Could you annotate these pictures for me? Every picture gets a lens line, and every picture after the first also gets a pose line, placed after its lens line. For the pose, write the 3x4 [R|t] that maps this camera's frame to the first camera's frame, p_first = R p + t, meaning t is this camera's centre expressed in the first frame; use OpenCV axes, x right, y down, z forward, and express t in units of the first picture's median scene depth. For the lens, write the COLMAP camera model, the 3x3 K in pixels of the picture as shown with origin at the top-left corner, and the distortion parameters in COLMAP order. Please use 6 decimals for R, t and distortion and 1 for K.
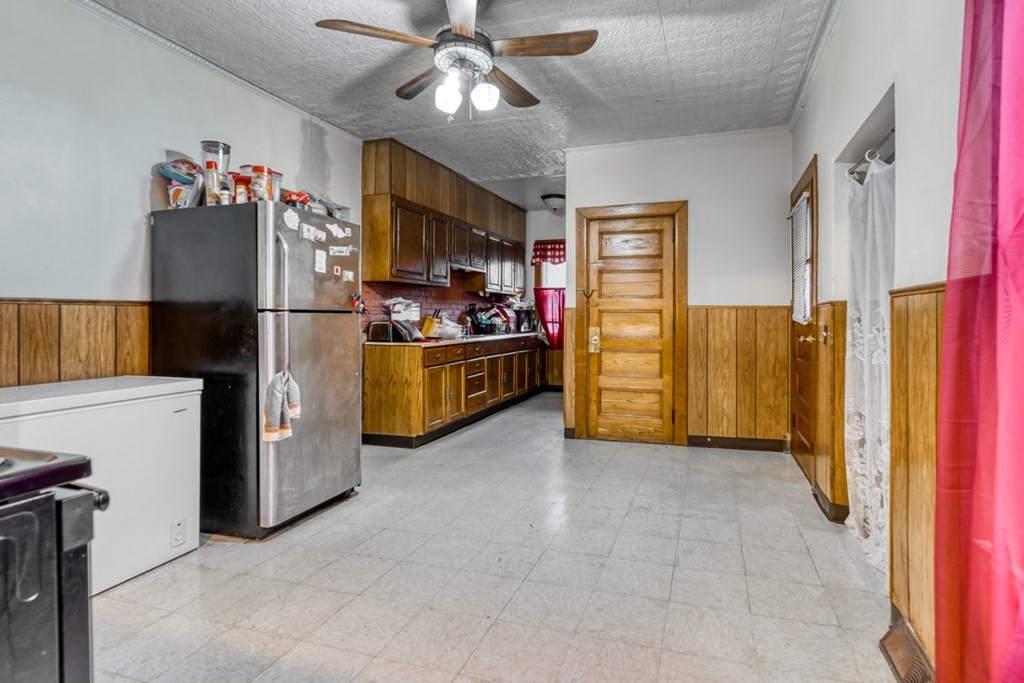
lens RADIAL K [[508.8, 0, 553.6], [0, 508.8, 320.6], [0, 0, 1]] dist [0.003289, 0.000487]
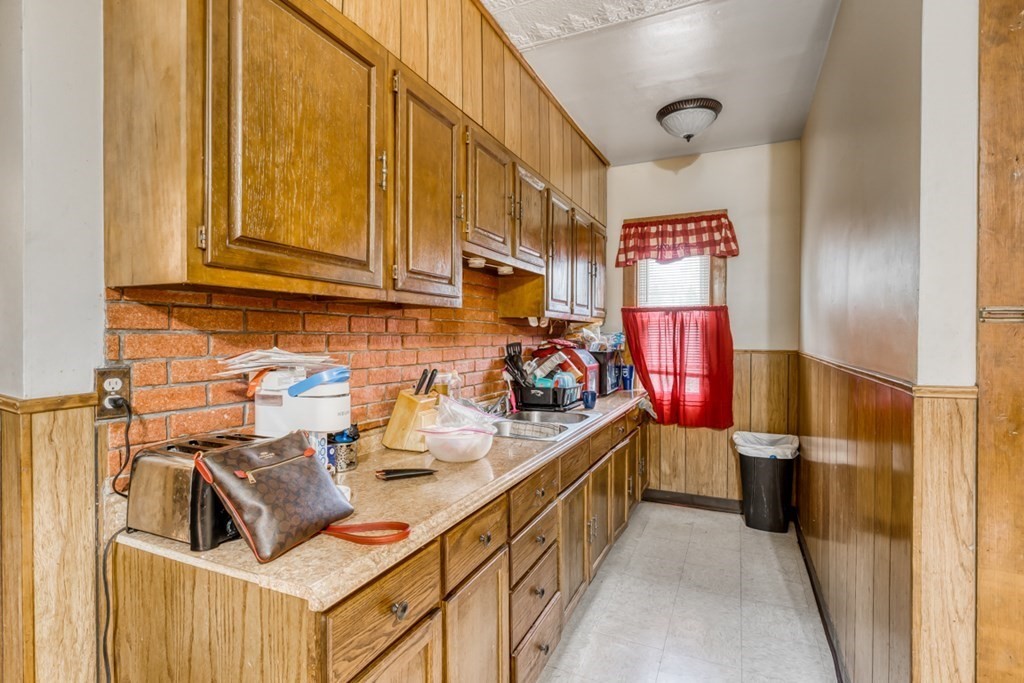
lens RADIAL K [[508.8, 0, 509.4], [0, 508.8, 342.6], [0, 0, 1]] dist [0.003289, 0.000487]
pose [[0.991117, -0.004028, -0.132933, -0.098110], [0.004148, 0.999991, 0.000620, -0.032949], [0.132930, -0.001166, 0.991125, 0.516663]]
